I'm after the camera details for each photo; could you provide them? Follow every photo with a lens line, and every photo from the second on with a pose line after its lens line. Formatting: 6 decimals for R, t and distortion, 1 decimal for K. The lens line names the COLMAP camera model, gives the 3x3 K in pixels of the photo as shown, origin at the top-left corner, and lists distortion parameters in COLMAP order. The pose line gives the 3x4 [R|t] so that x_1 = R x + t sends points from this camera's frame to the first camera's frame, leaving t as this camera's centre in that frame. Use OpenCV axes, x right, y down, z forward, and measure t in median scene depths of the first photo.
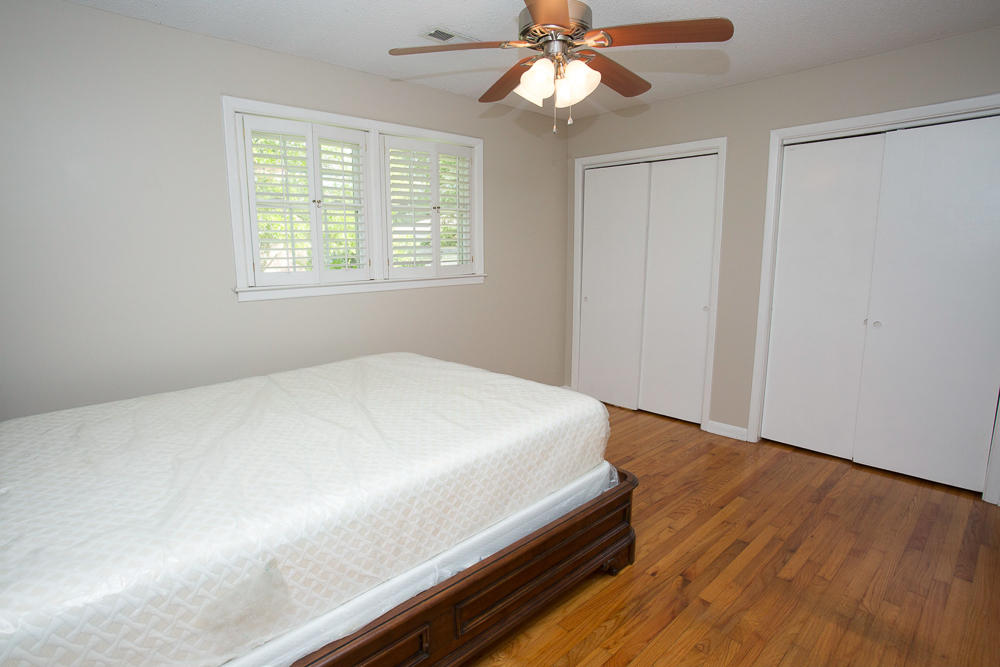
lens RADIAL K [[489.6, 0, 498.9], [0, 489.6, 353.8], [0, 0, 1]] dist [-0.065231, 0.000077]
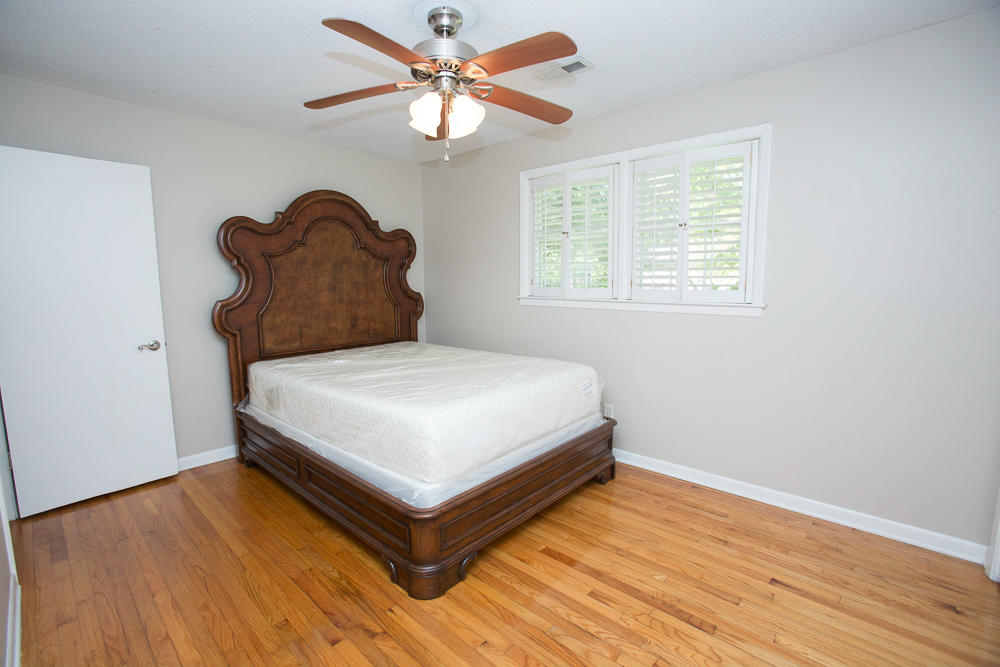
lens RADIAL K [[454.4, 0, 498.5], [0, 454.4, 336.1], [0, 0, 1]] dist [-0.073036, 0.034927]
pose [[0.095739, 0.146480, -0.984570, 1.172682], [-0.196231, 0.972480, 0.125600, -0.237342], [0.975873, 0.181178, 0.121848, 1.032577]]
